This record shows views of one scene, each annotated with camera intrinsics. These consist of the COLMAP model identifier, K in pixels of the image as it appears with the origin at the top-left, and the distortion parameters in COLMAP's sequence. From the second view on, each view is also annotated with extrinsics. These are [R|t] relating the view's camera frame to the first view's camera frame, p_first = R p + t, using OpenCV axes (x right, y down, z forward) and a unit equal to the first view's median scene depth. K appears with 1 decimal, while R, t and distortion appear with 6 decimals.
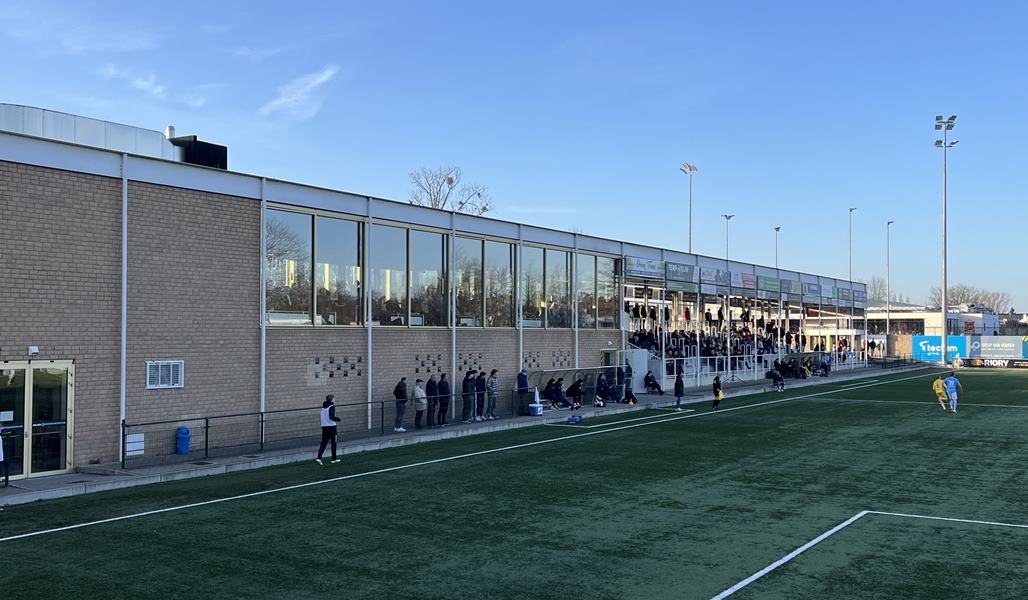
lens RADIAL K [[1031.7, 0, 472.1], [0, 1031.7, 302.0], [0, 0, 1]] dist [0.124036, -0.367566]
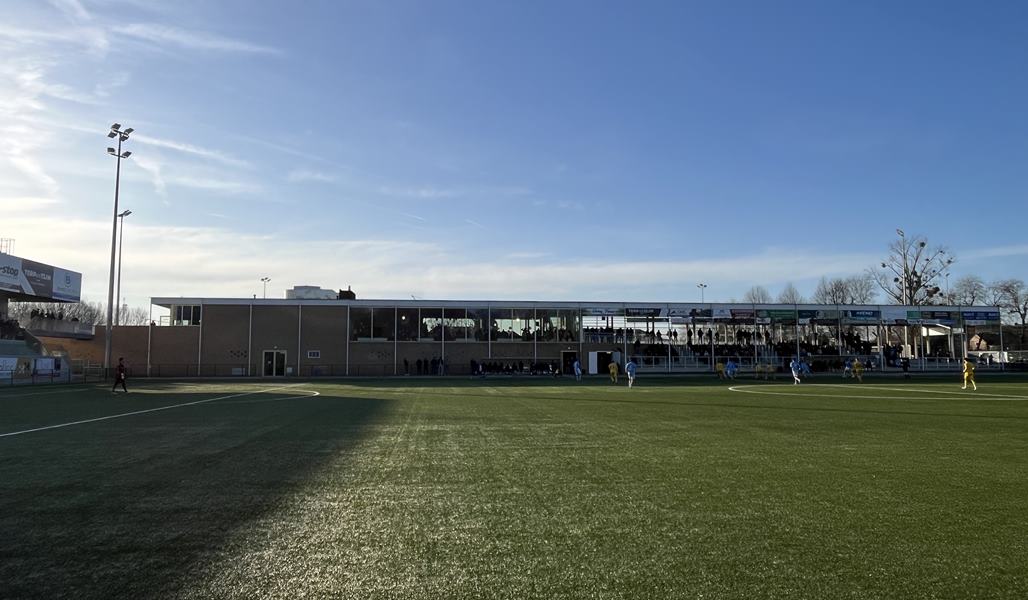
lens RADIAL K [[683.2, 0, 514.0], [0, 683.2, 300.0], [0, 0, 1]] dist [-0.001974, -0.000781]
pose [[0.627272, -0.074663, -0.775213, 0.577642], [0.025383, 0.996825, -0.075469, 0.021248], [0.778387, 0.027662, 0.627175, -0.005783]]
